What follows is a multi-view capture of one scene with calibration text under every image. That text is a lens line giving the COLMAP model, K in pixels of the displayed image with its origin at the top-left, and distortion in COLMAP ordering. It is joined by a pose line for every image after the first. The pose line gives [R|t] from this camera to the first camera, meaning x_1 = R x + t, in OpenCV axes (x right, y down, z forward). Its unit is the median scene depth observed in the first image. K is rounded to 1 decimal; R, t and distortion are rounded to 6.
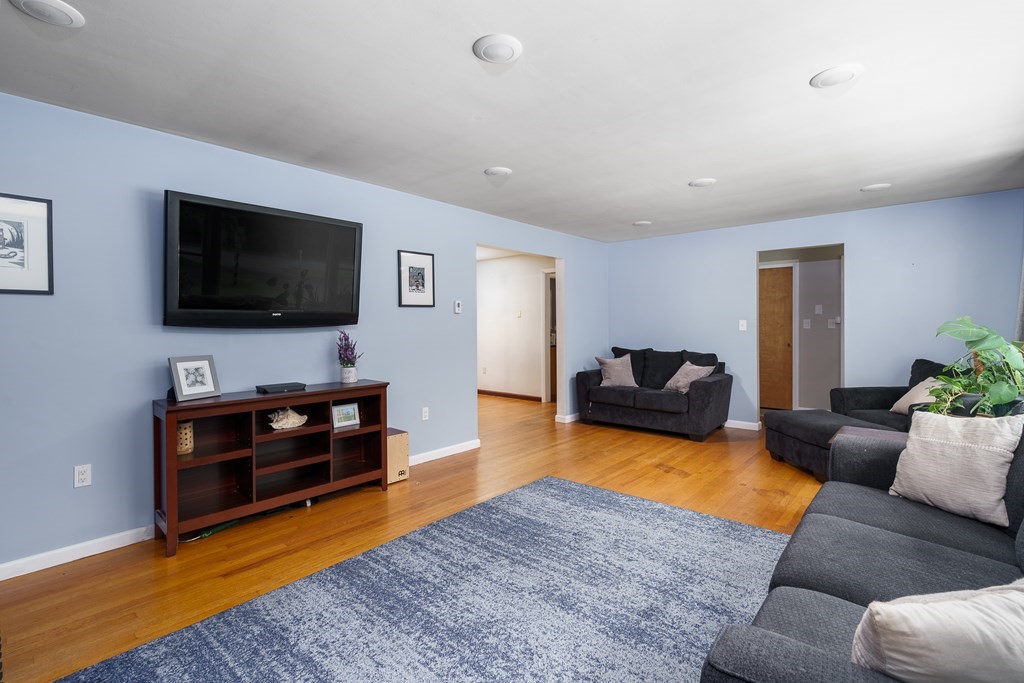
lens RADIAL K [[465.9, 0, 510.2], [0, 465.9, 332.1], [0, 0, 1]] dist [-0.002173, 0.000370]
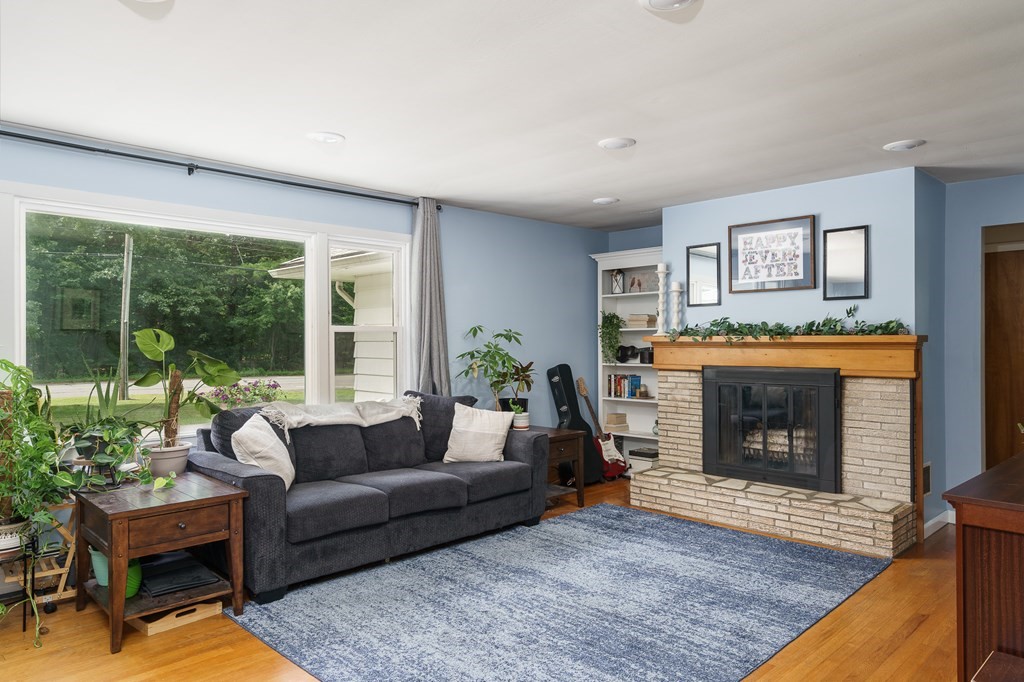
lens RADIAL K [[679.5, 0, 512.0], [0, 679.5, 335.2], [0, 0, 1]] dist [0.006258, 0.001385]
pose [[-0.997613, 0.008752, 0.068499, 0.098779], [0.009329, 0.999924, 0.008121, -0.052163], [-0.068423, 0.008740, -0.997618, 2.057608]]
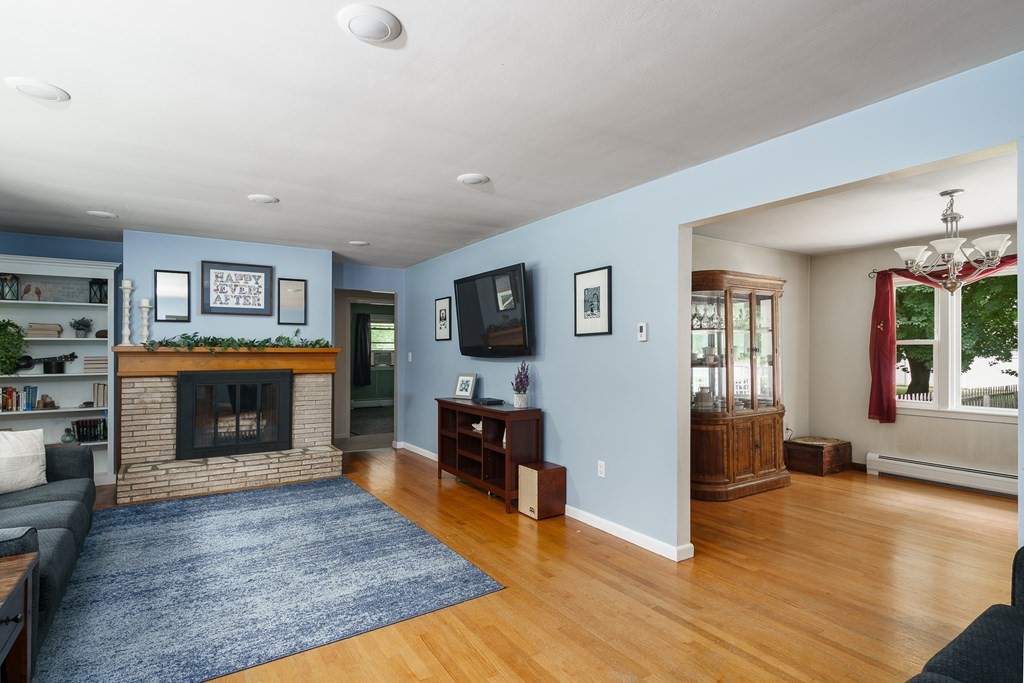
lens RADIAL K [[523.7, 0, 511.0], [0, 523.7, 344.8], [0, 0, 1]] dist [-0.000738, 0.001648]
pose [[-0.268685, -0.006456, -0.963206, 1.117127], [-0.015499, 0.999877, -0.002378, -0.049756], [0.963103, 0.014290, -0.268752, 1.680972]]
